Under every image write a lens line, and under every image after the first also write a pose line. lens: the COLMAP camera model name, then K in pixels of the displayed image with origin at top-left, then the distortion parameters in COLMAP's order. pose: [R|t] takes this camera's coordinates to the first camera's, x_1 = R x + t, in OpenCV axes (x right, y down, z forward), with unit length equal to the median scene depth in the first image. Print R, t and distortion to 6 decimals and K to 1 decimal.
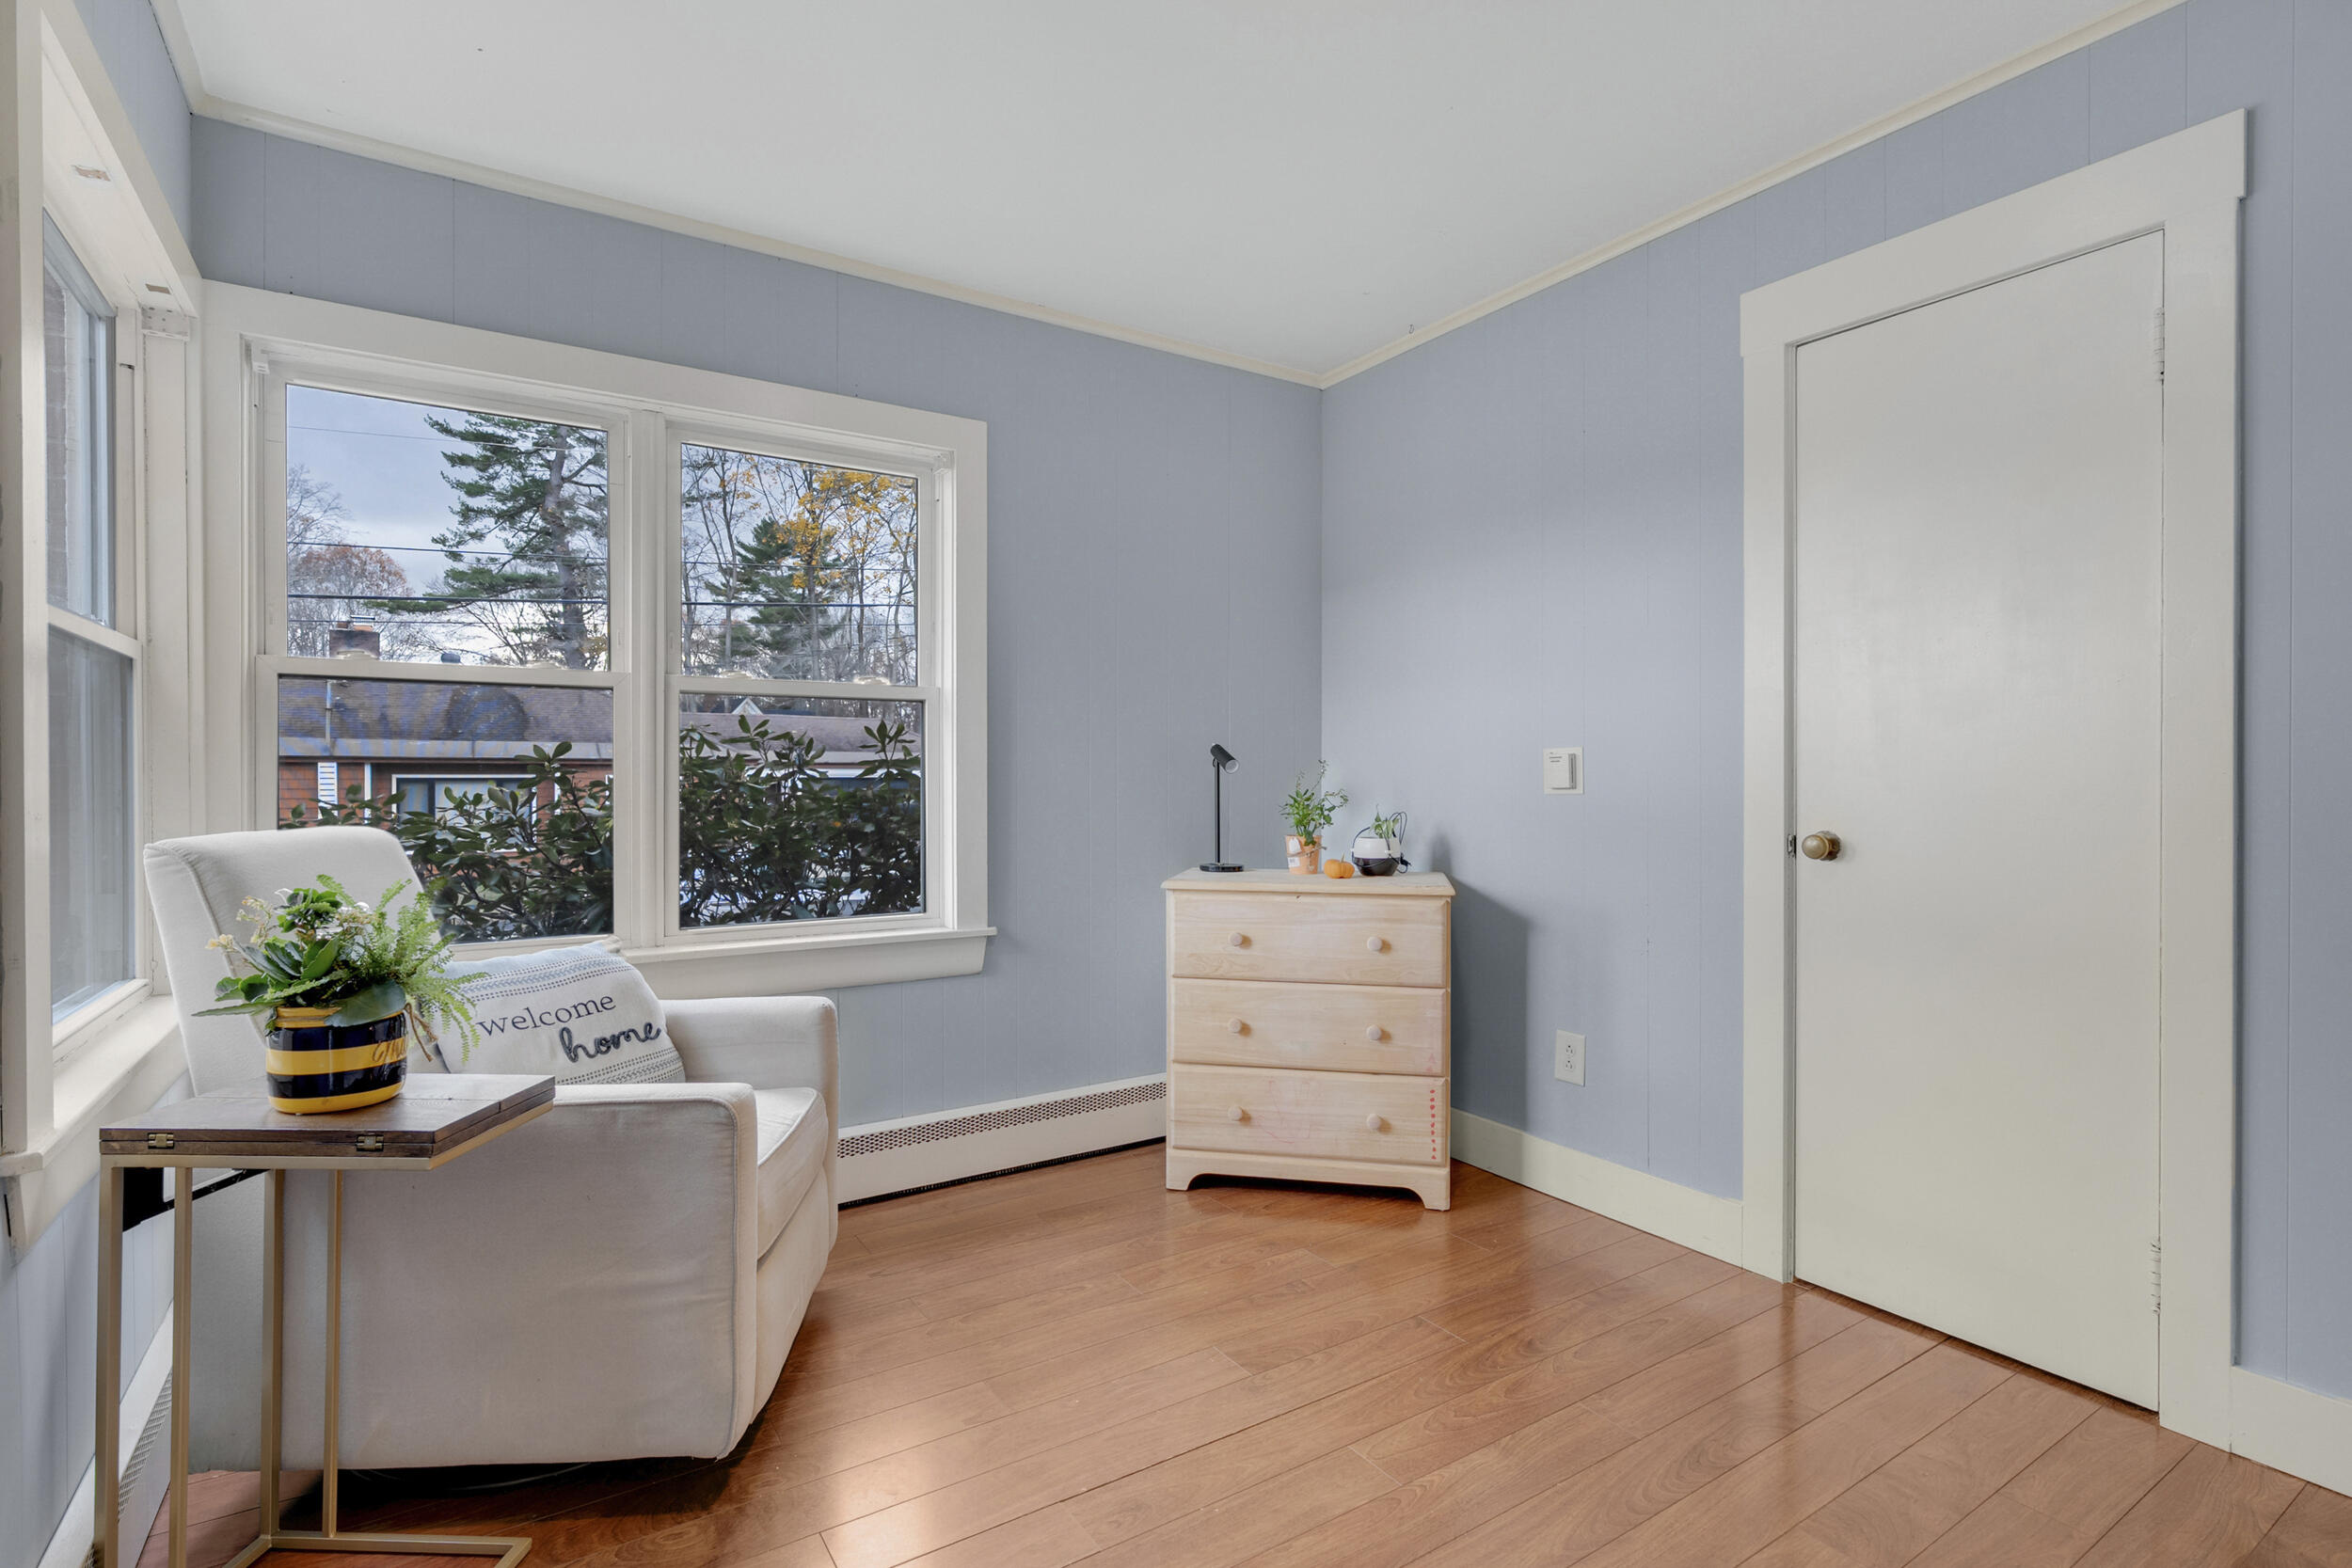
lens RADIAL K [[1086.6, 0, 1170.8], [0, 1086.6, 775.1], [0, 0, 1]] dist [-0.010851, 0.003427]
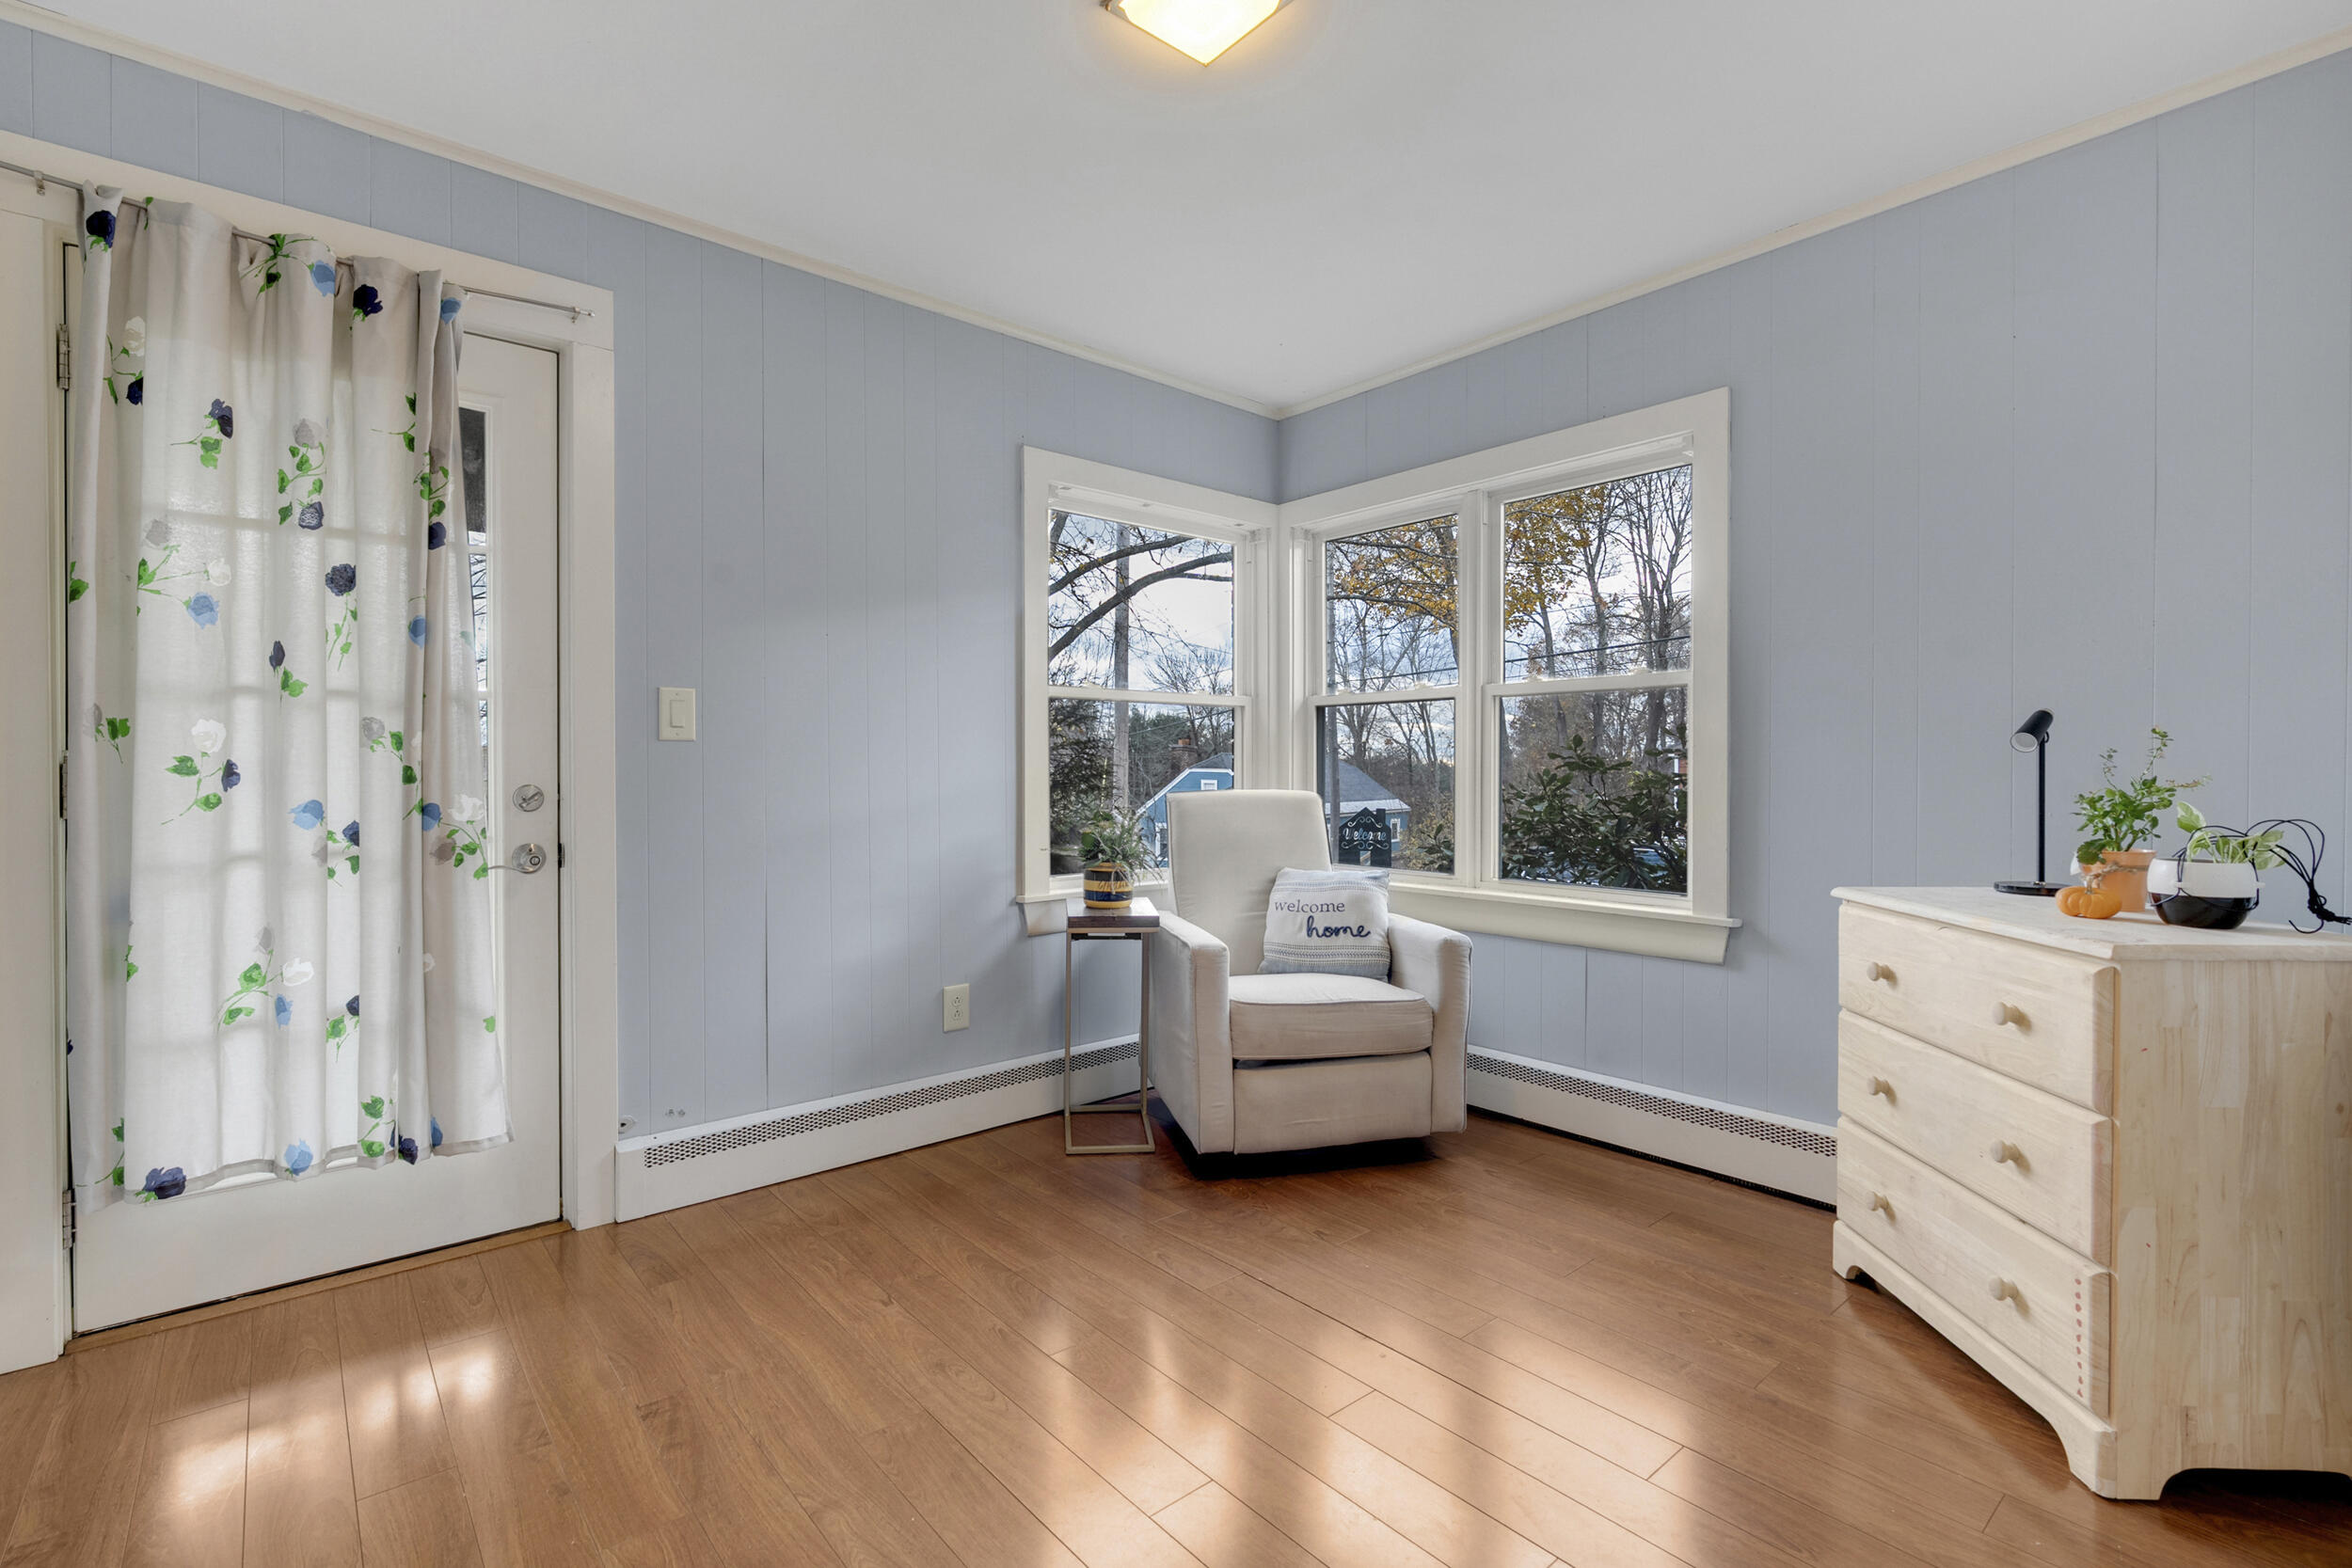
lens RADIAL K [[1086.6, 0, 1170.8], [0, 1086.6, 775.1], [0, 0, 1]] dist [-0.010851, 0.003427]
pose [[0.129438, 0.004144, -0.991579, 0.734927], [0.002184, 0.999988, 0.004465, 0.009530], [0.991585, -0.002744, 0.129427, 0.409727]]
